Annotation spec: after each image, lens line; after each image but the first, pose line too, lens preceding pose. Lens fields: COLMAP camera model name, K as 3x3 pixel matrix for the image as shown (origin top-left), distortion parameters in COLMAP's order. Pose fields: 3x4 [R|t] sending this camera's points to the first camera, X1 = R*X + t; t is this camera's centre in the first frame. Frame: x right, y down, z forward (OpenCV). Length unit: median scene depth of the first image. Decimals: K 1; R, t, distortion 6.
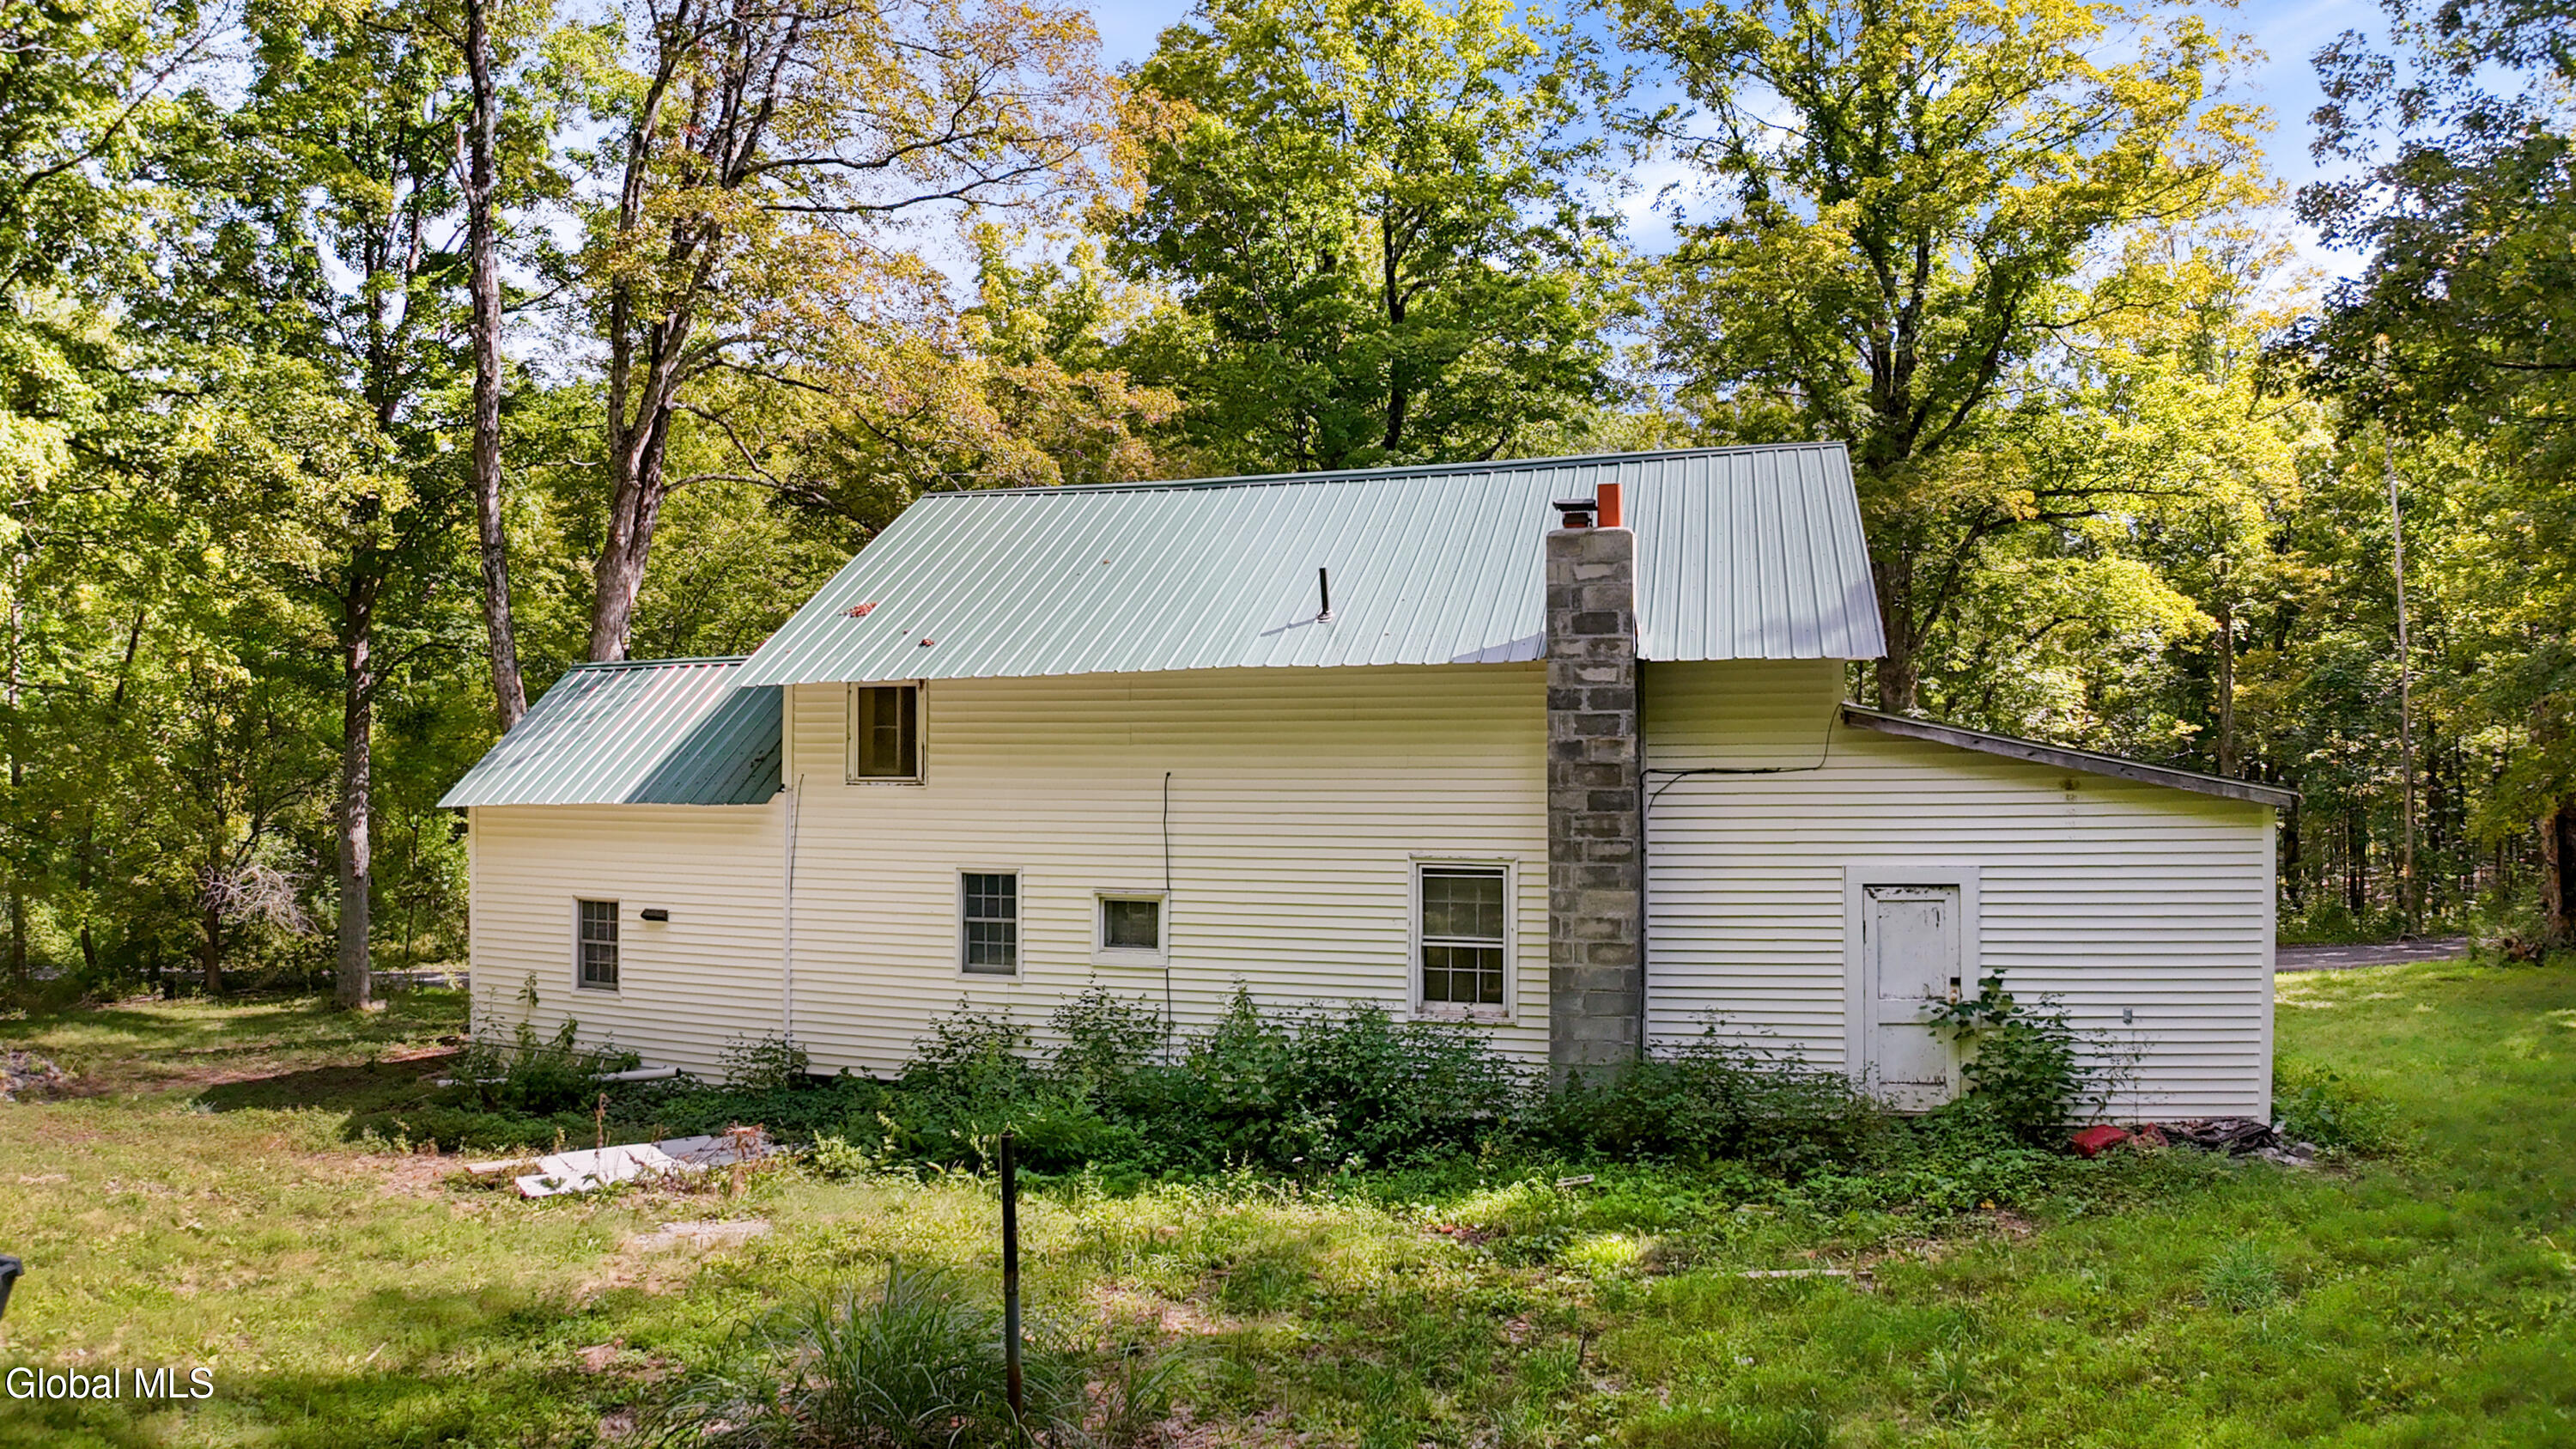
lens RADIAL K [[1555.0, 0, 1277.7], [0, 1555.0, 721.9], [0, 0, 1]] dist [-0.088967, -0.000321]
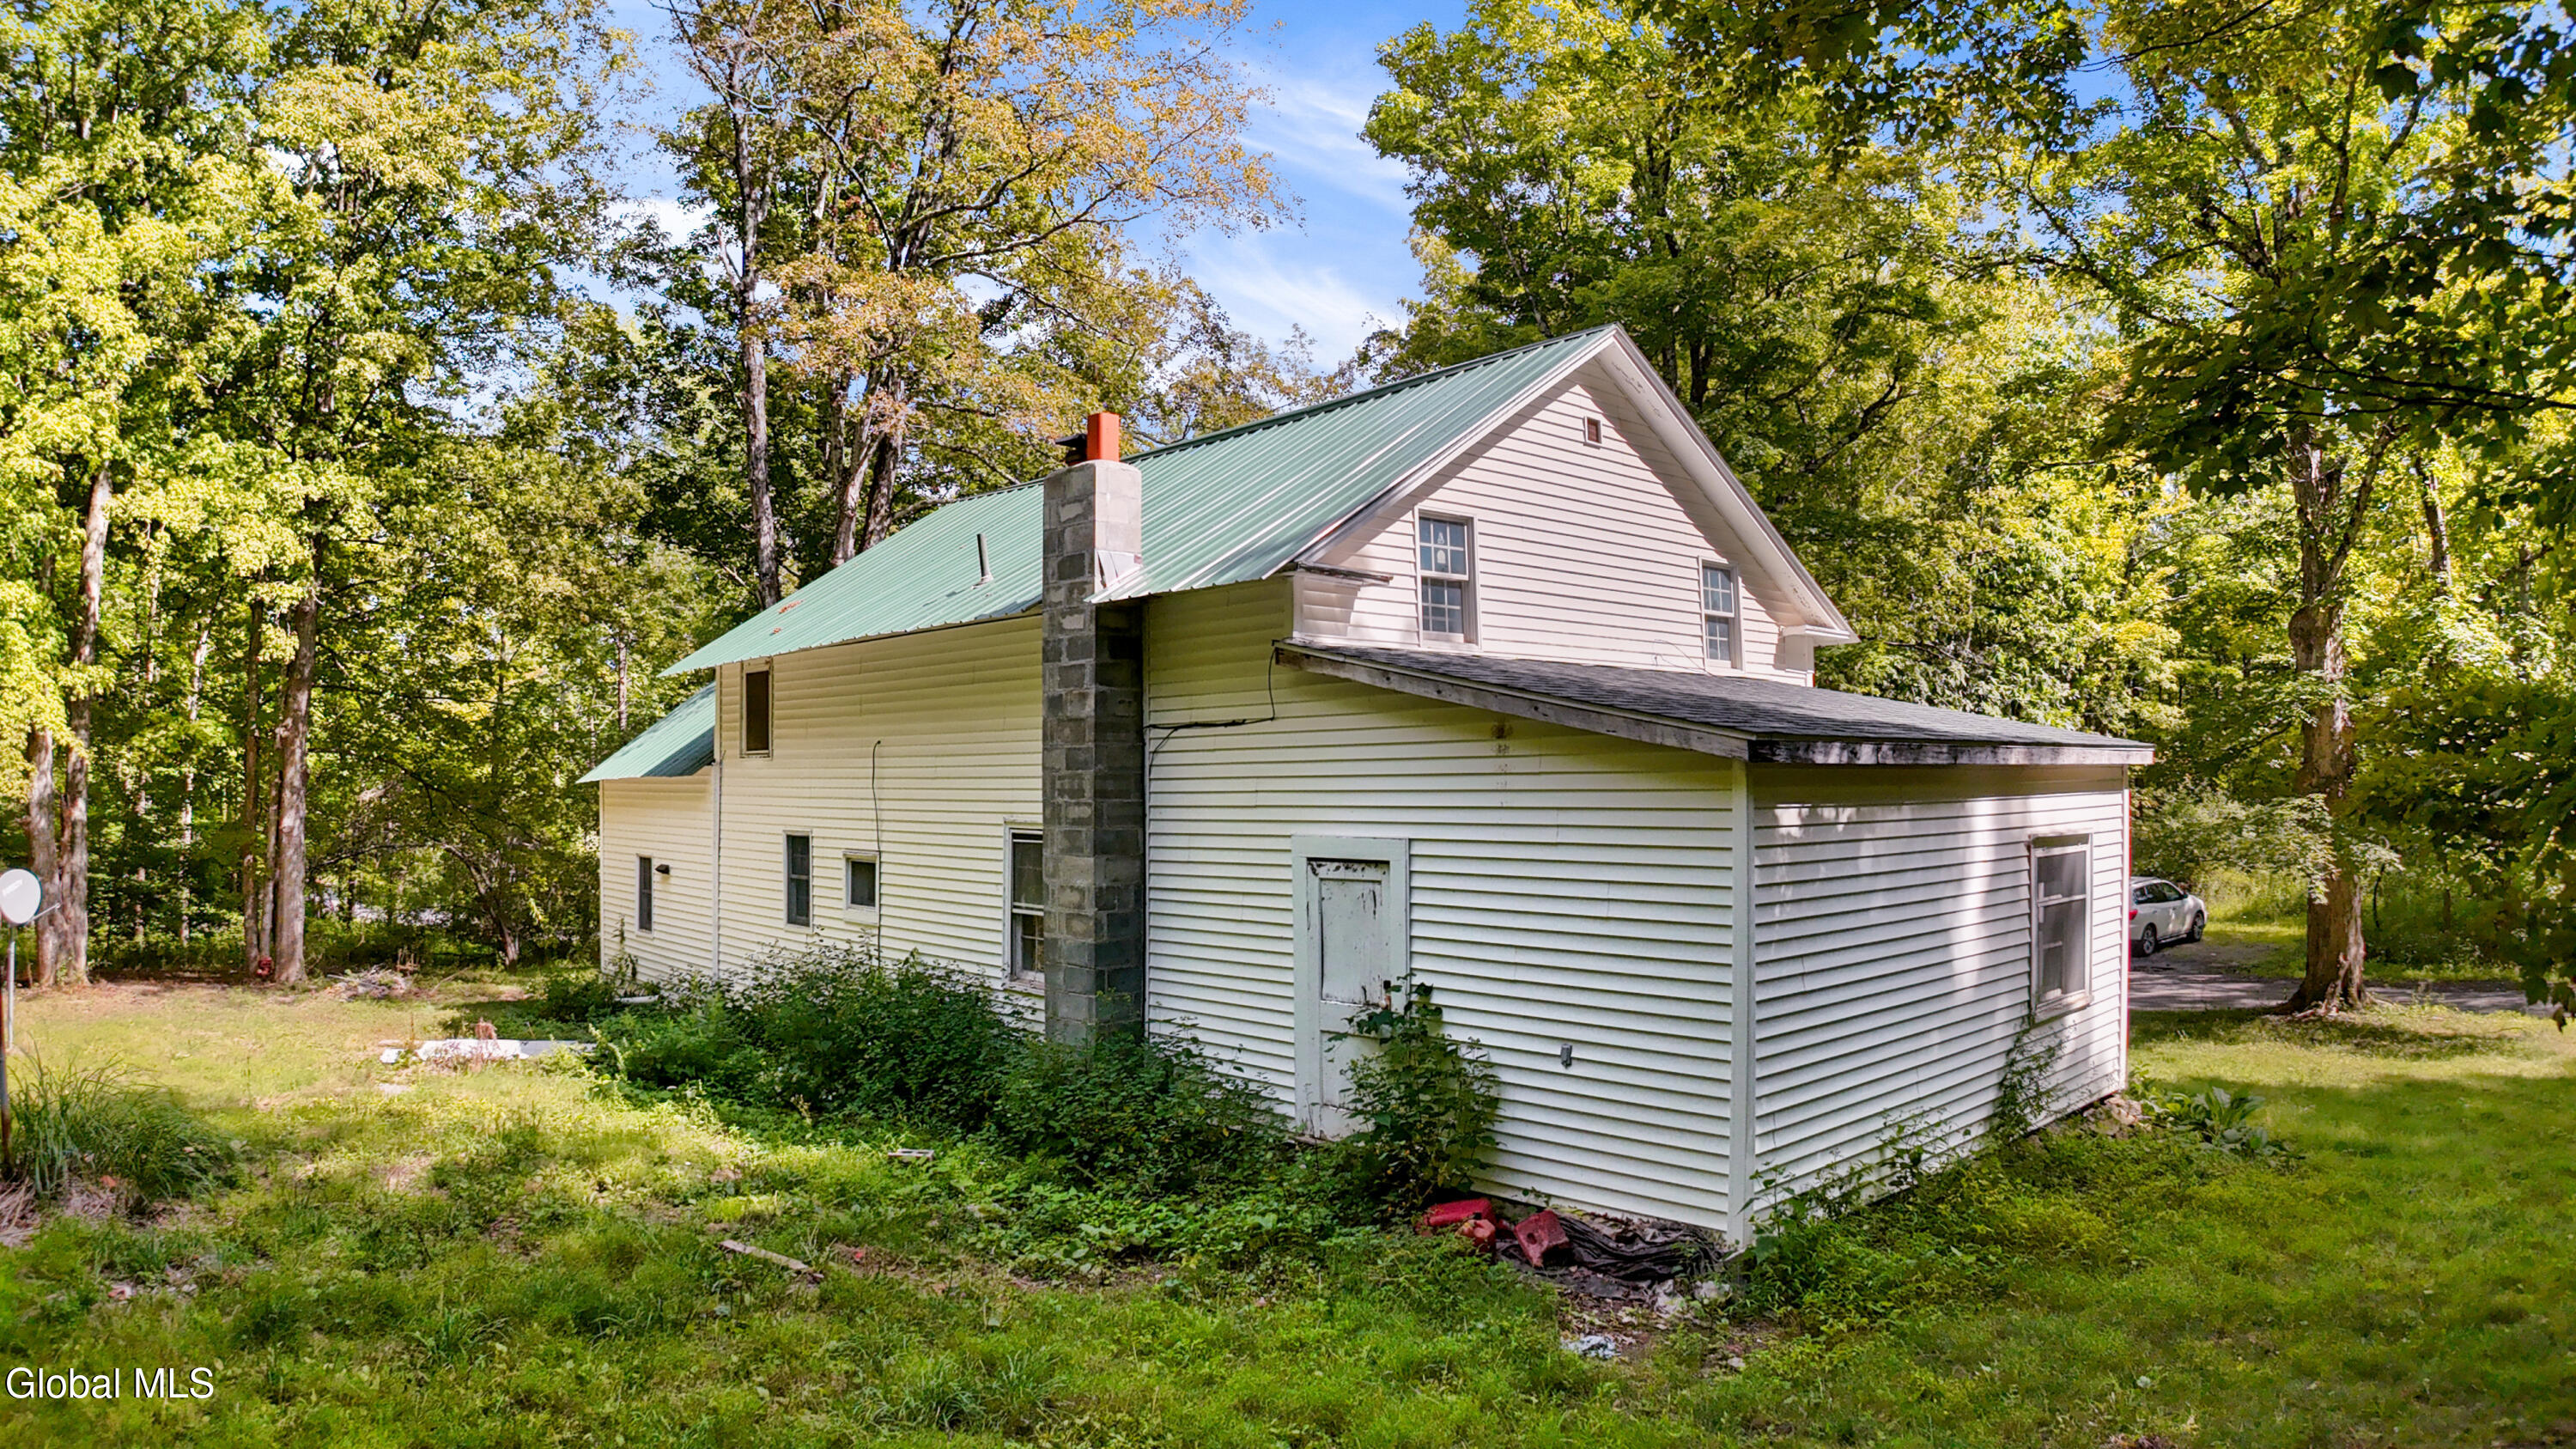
lens RADIAL K [[1555.0, 0, 1277.7], [0, 1555.0, 721.9], [0, 0, 1]] dist [-0.088967, -0.000321]
pose [[0.853535, -0.020024, -0.520651, 0.705542], [0.013436, 0.999775, -0.016426, 0.040813], [0.520863, 0.007025, 0.853611, 0.246958]]
